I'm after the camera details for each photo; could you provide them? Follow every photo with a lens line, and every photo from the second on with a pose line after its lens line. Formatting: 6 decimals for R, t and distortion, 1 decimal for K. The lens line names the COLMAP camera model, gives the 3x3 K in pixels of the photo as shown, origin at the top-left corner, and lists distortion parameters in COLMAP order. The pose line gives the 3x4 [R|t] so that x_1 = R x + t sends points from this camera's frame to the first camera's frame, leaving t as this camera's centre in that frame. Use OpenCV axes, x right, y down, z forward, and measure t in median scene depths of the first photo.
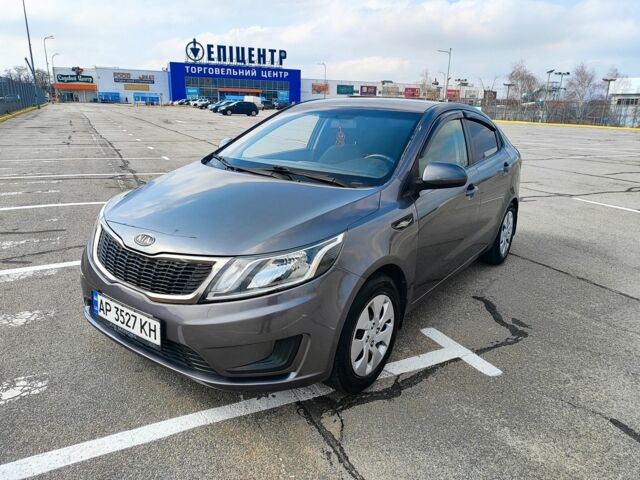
lens RADIAL K [[454.1, 0, 320.0], [0, 454.1, 240.0], [0, 0, 1]] dist [0.042462, -0.037980]
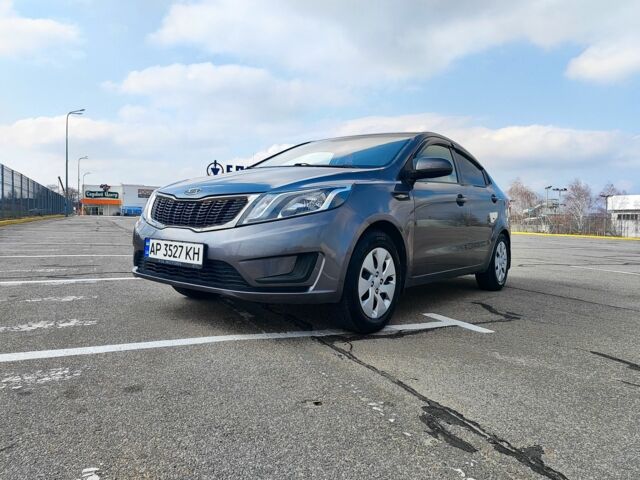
lens RADIAL K [[454.1, 0, 320.0], [0, 454.1, 240.0], [0, 0, 1]] dist [0.042462, -0.037980]
pose [[0.999760, 0.004543, -0.021448, -0.004376], [-0.009618, 0.970011, -0.242871, 0.272887], [0.019702, 0.243019, 0.969821, -0.113962]]
